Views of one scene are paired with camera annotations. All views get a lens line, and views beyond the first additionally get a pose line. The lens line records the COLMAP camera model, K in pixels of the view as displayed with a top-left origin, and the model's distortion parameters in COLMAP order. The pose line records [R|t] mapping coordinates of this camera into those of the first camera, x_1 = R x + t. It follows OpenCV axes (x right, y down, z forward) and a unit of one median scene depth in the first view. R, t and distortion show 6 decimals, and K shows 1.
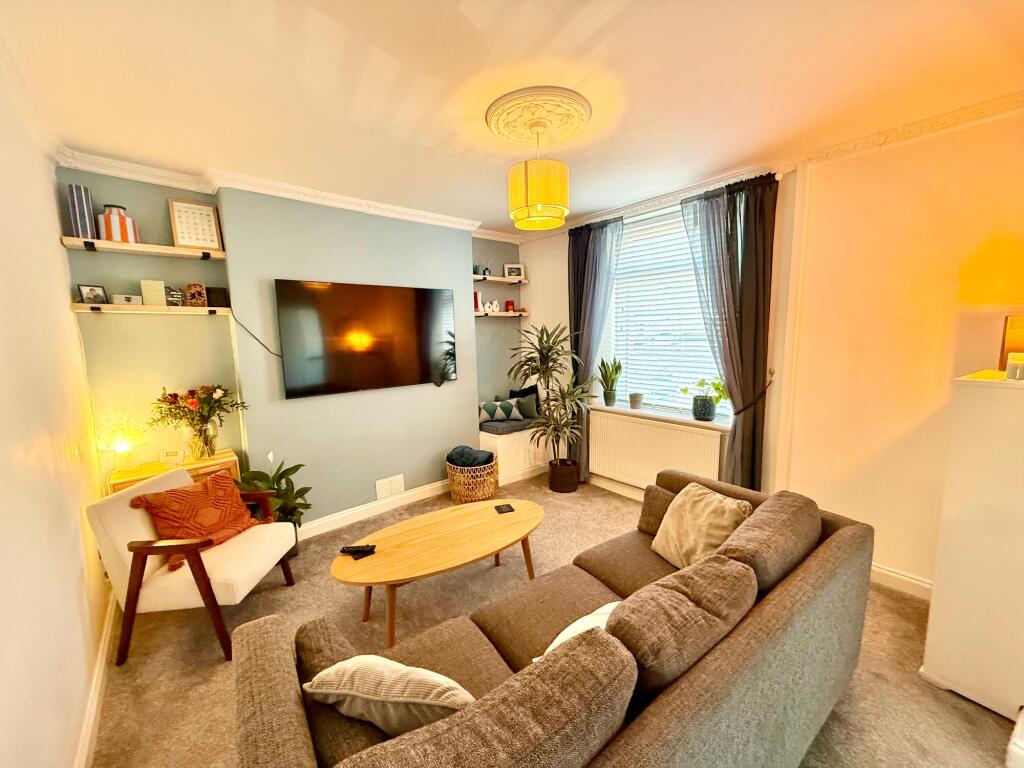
lens RADIAL K [[406.2, 0, 508.2], [0, 406.2, 383.5], [0, 0, 1]] dist [-0.000082, 0.000562]
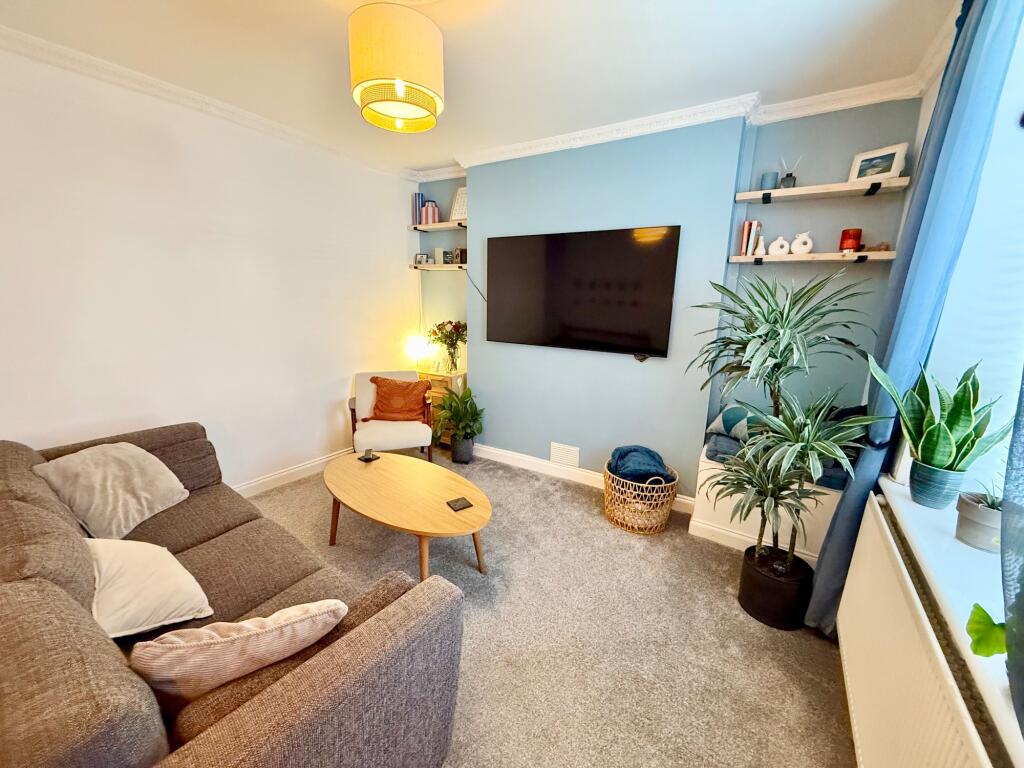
lens RADIAL K [[406.2, 0, 508.2], [0, 406.2, 383.5], [0, 0, 1]] dist [-0.000082, 0.000562]
pose [[0.268231, 0.239367, -0.933143, 0.638402], [-0.146071, 0.967545, 0.206204, -0.097737], [0.952216, 0.080995, 0.294490, 0.735163]]
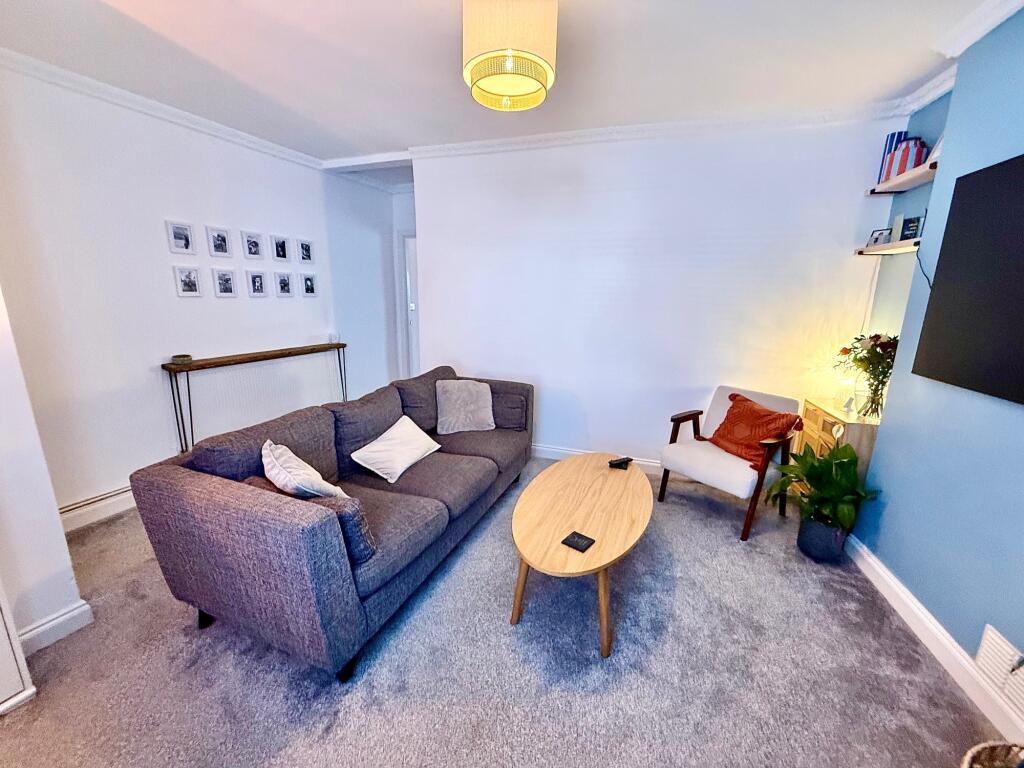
lens RADIAL K [[406.2, 0, 508.2], [0, 406.2, 383.5], [0, 0, 1]] dist [-0.000082, 0.000562]
pose [[-0.854407, 0.125504, -0.504220, 0.343015], [-0.057064, 0.941858, 0.331131, -0.127404], [0.516462, 0.311693, -0.797568, 1.223570]]
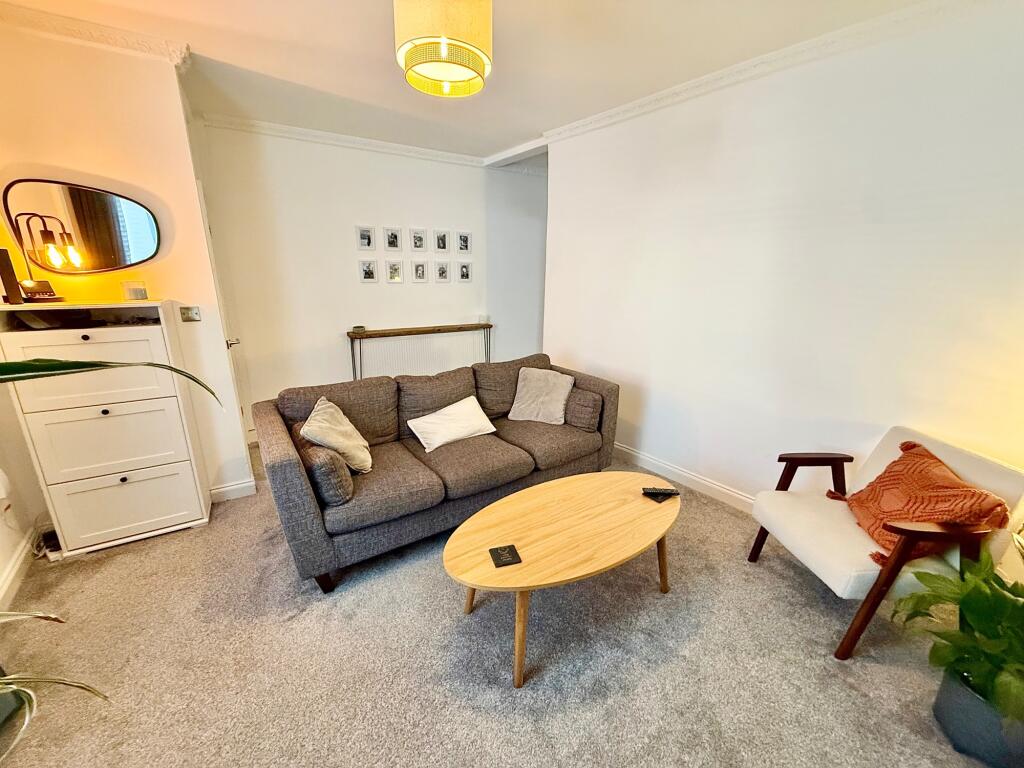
lens RADIAL K [[406.2, 0, 508.2], [0, 406.2, 383.5], [0, 0, 1]] dist [-0.000082, 0.000562]
pose [[-0.999376, 0.008232, 0.034335, -0.031492], [0.020769, 0.923476, 0.383093, -0.147818], [-0.028554, 0.383567, -0.923072, 1.295052]]
